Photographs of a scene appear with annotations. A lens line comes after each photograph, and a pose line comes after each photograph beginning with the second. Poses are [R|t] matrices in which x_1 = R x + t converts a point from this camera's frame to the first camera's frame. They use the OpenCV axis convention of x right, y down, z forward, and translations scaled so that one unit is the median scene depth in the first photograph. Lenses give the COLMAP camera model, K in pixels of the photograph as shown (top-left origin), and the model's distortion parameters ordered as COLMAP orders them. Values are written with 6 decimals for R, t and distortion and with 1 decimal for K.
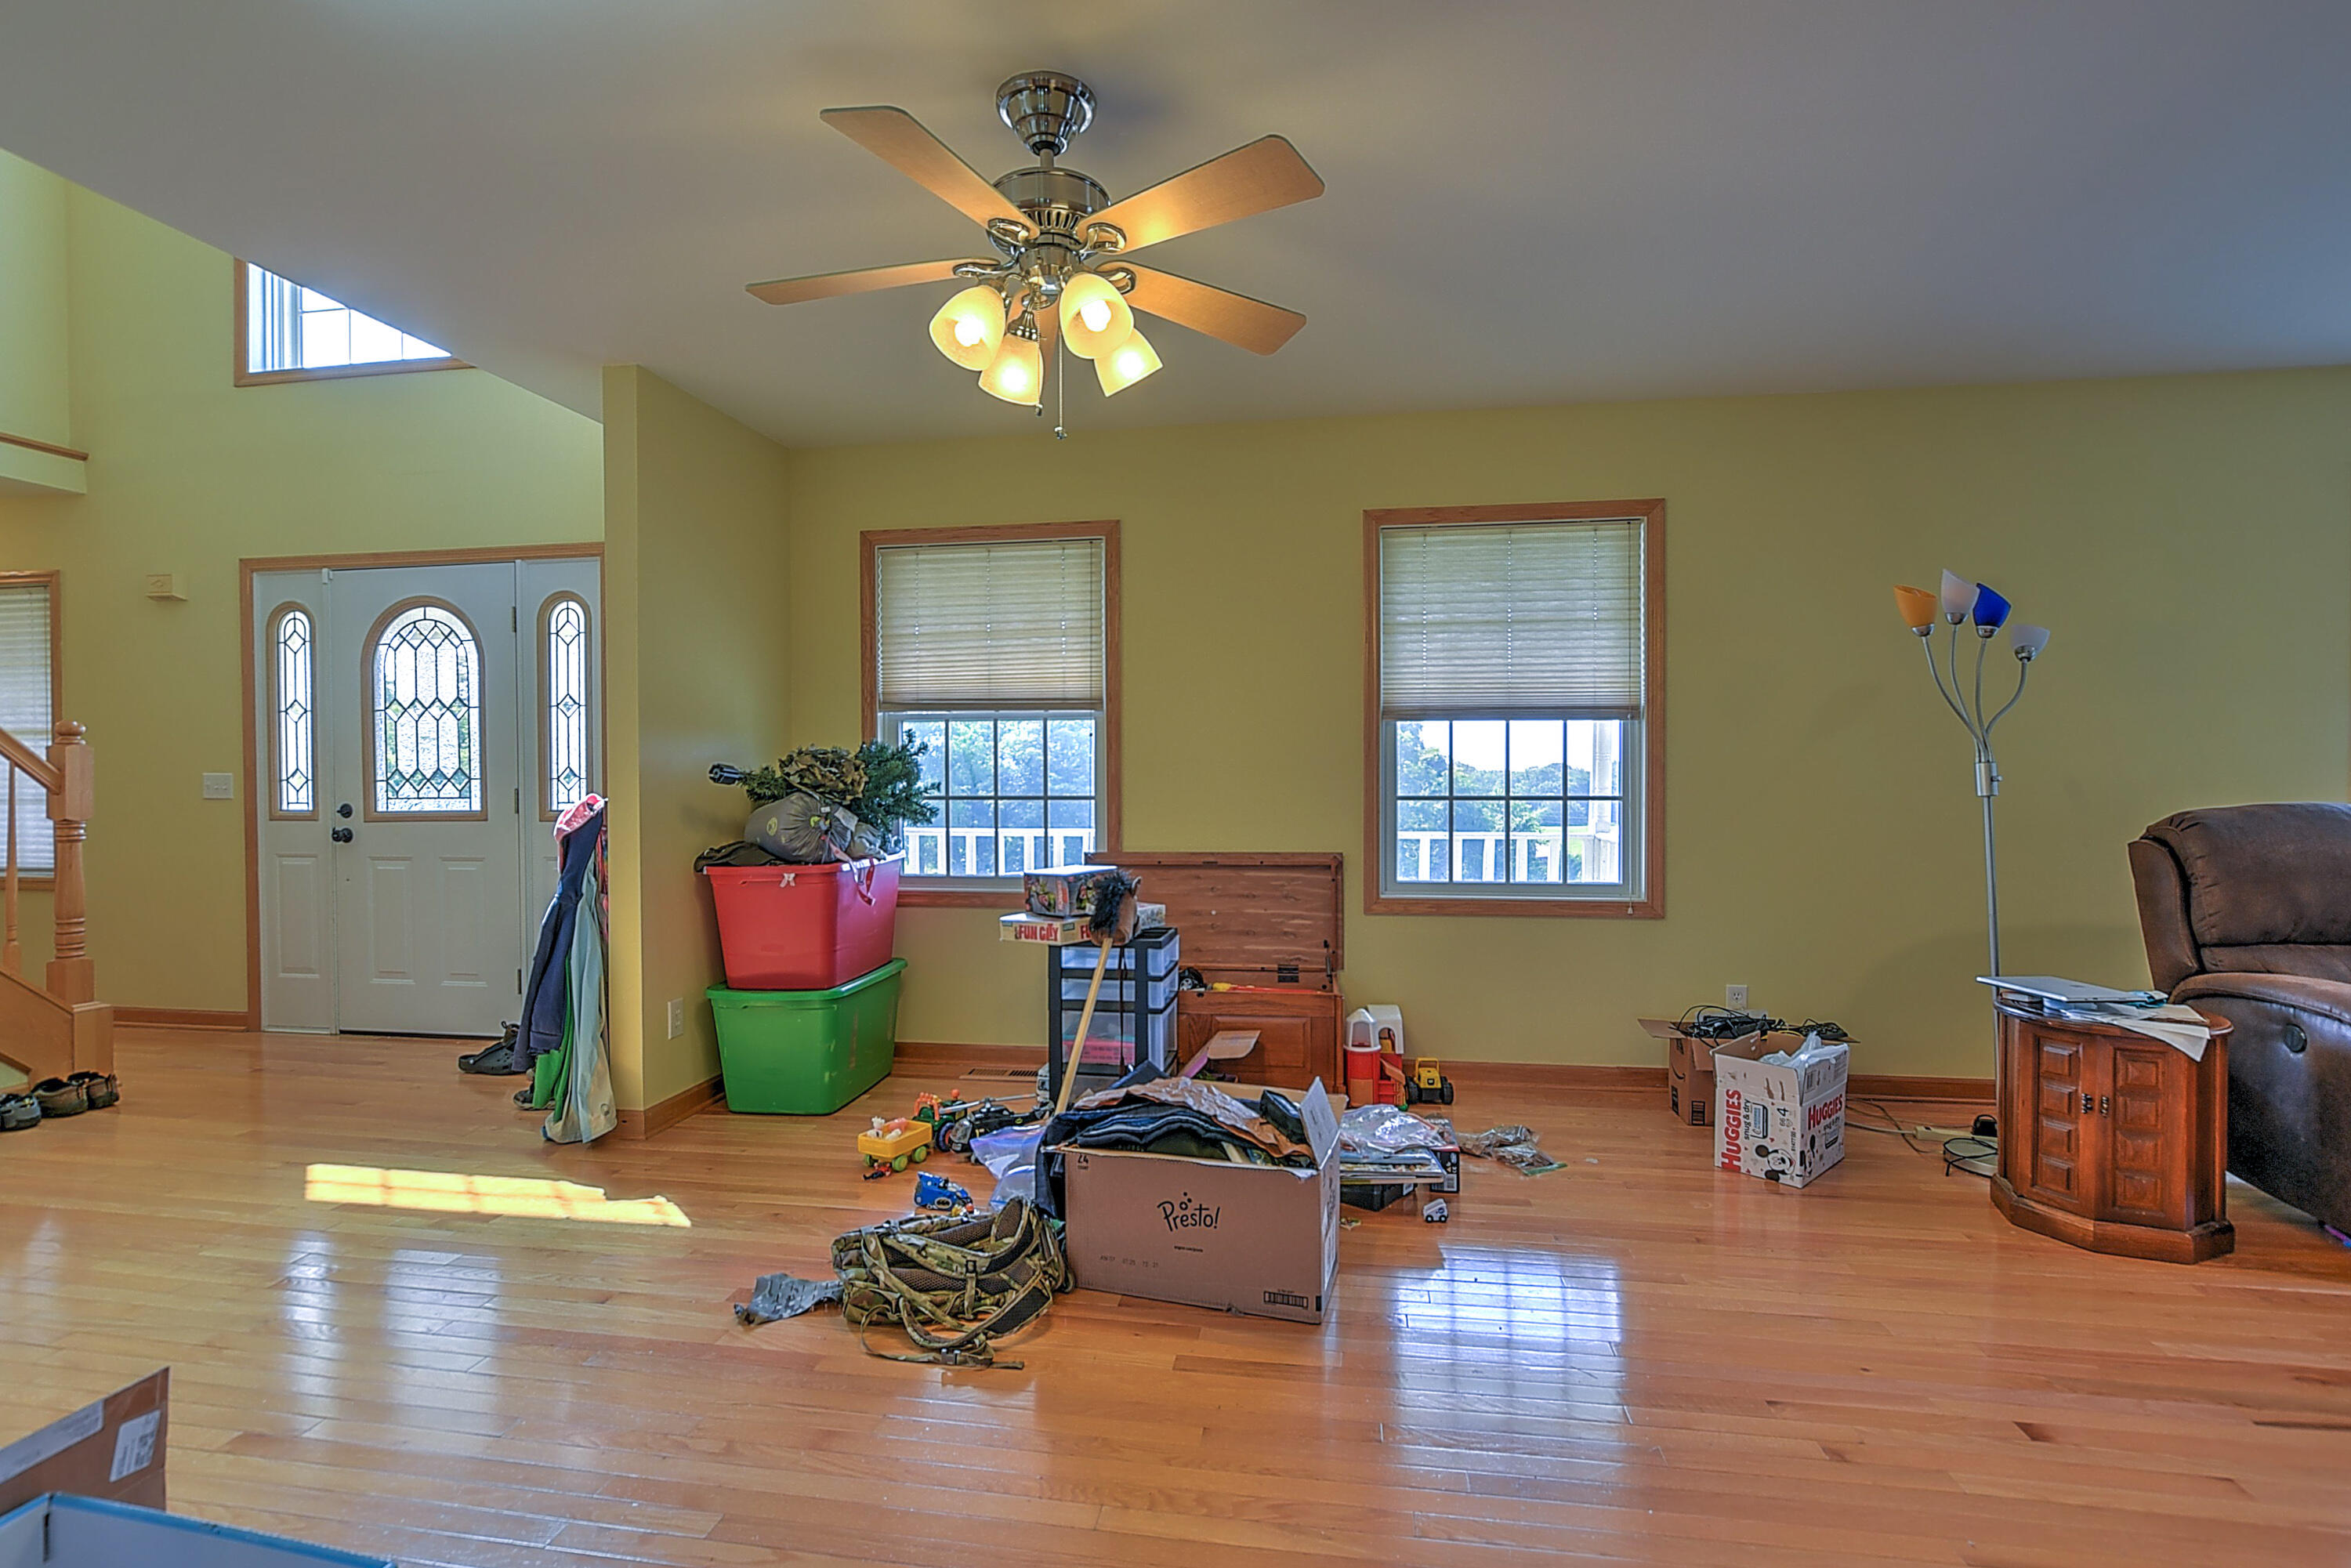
lens RADIAL K [[1107.9, 0, 1171.6], [0, 1107.9, 783.2], [0, 0, 1]] dist [-0.017312, 0.003823]
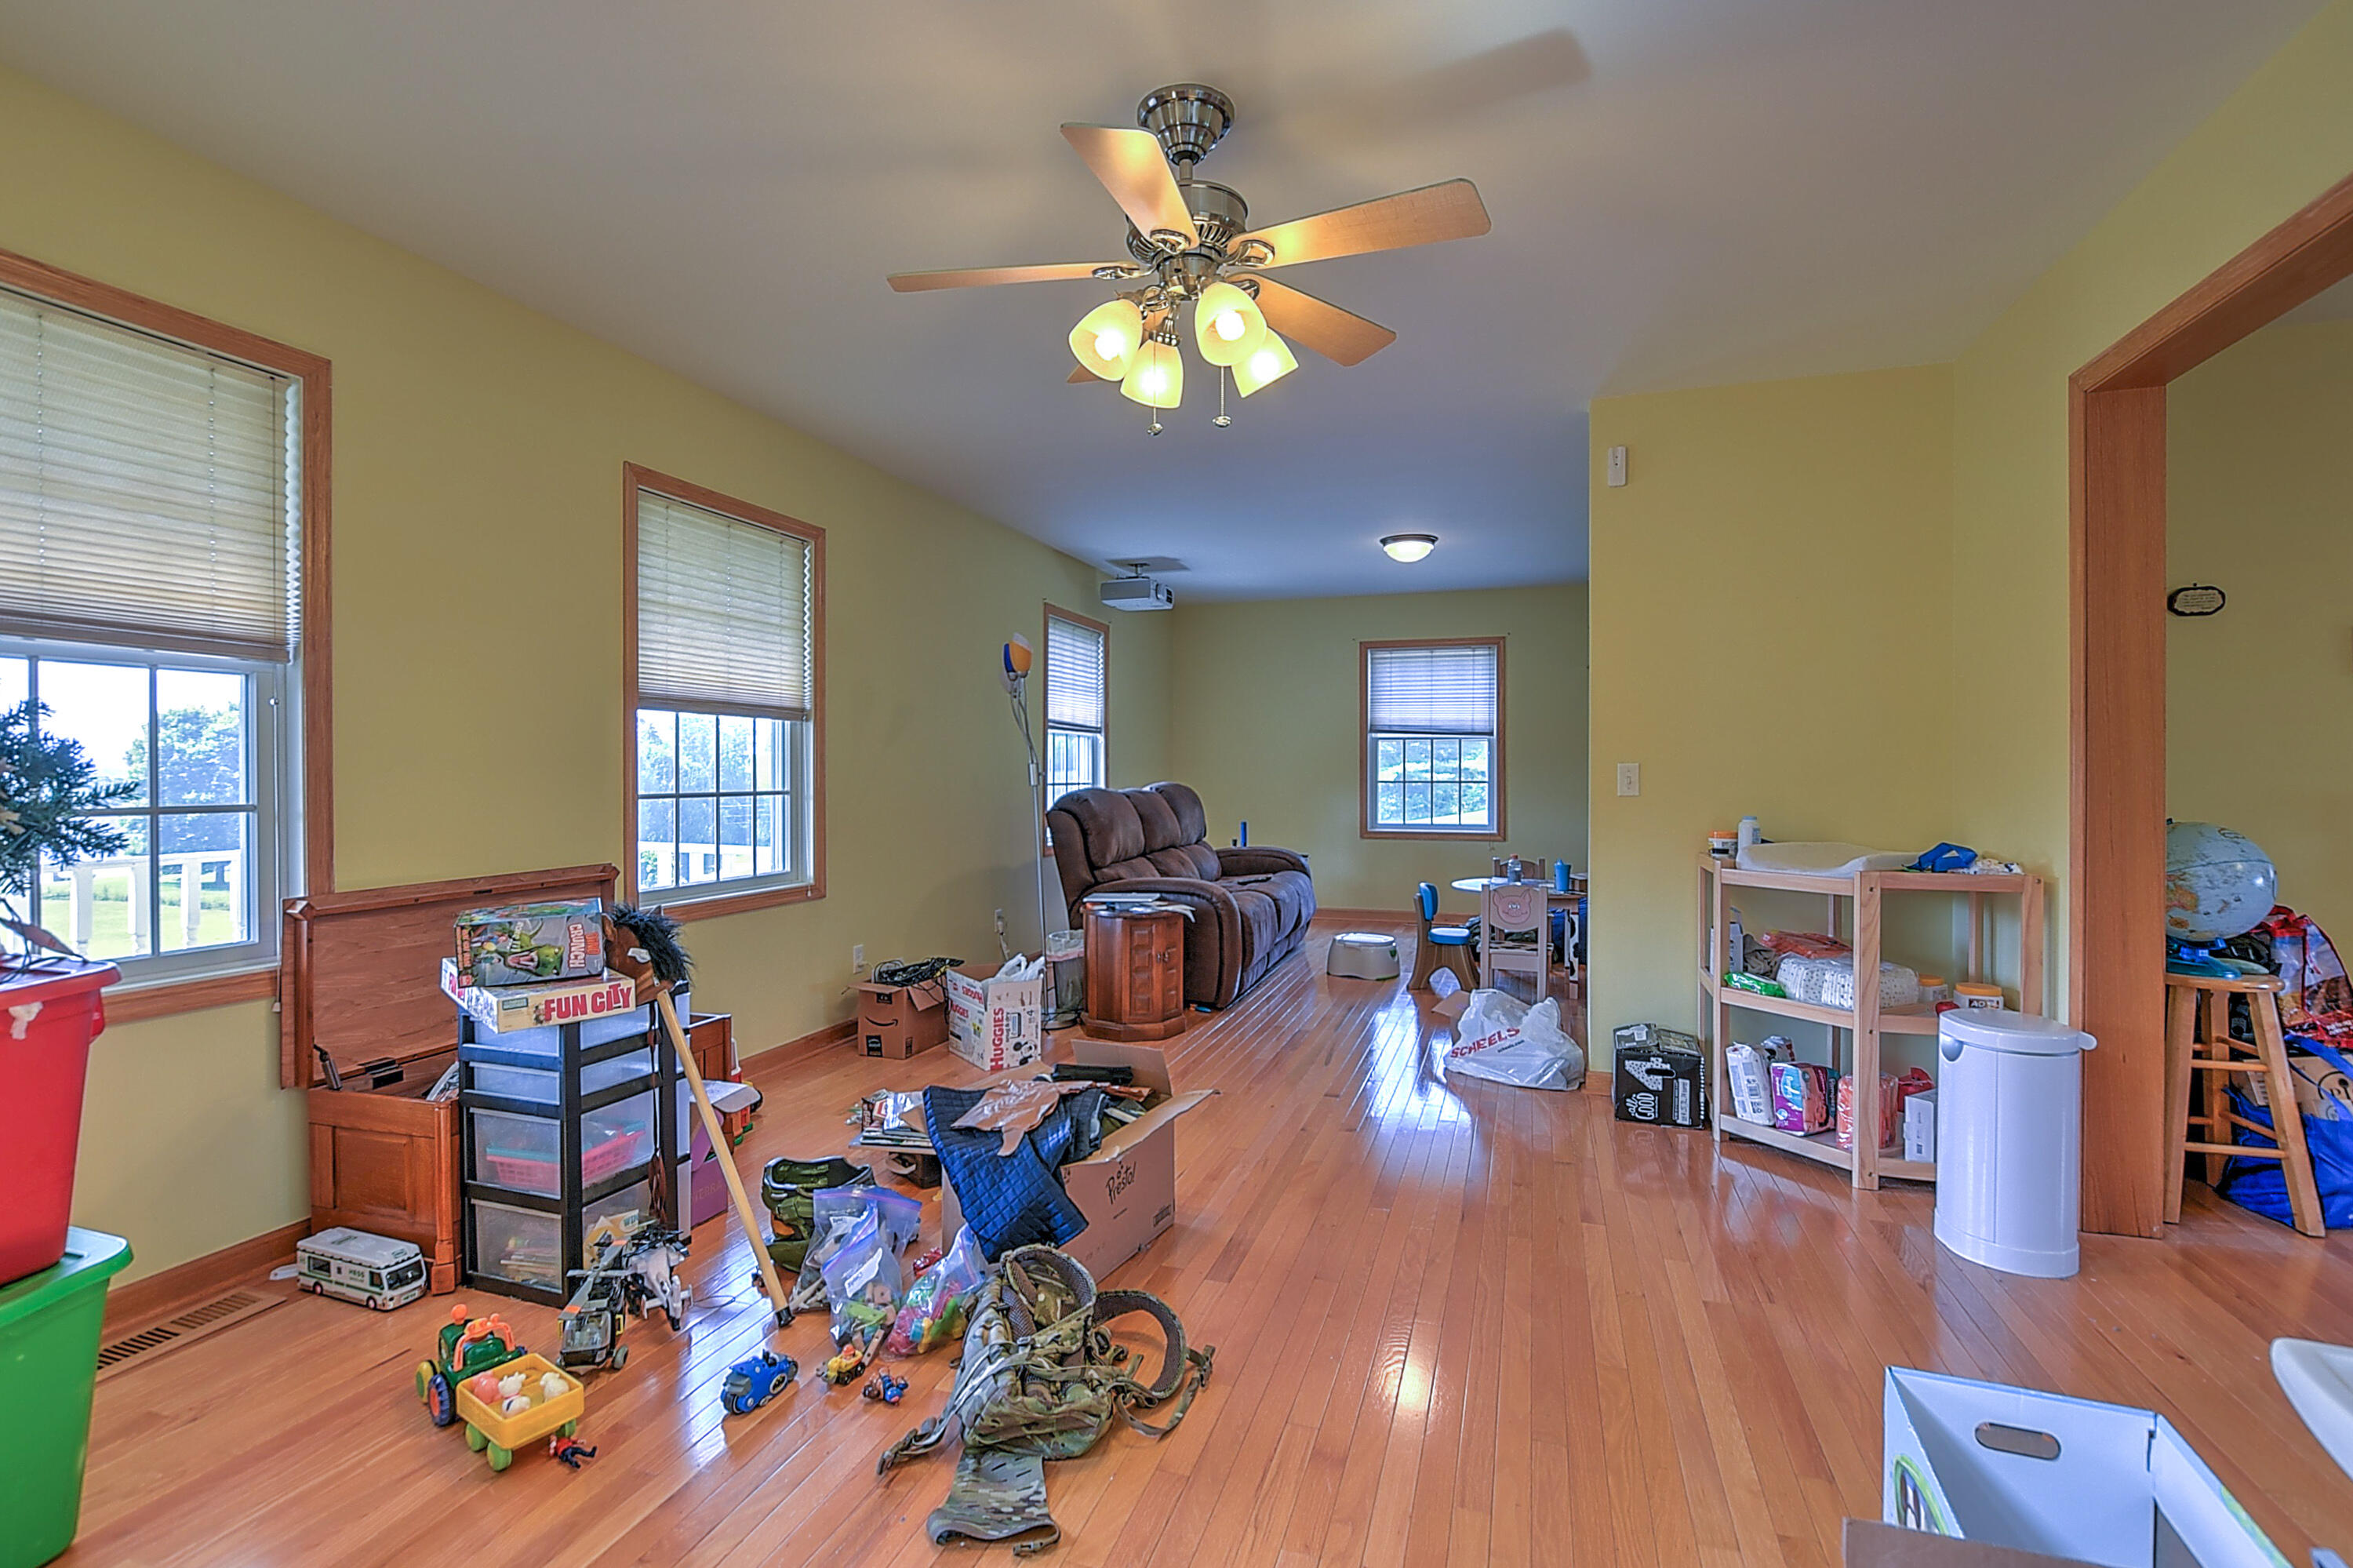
lens RADIAL K [[1108.9, 0, 1159.8], [0, 1108.9, 784.2], [0, 0, 1]] dist [-0.017312, 0.003823]
pose [[0.174082, -0.007897, 0.984699, -0.601223], [0.013099, 0.999898, 0.005703, 0.003863], [-0.984644, 0.011906, 0.174168, 0.452375]]
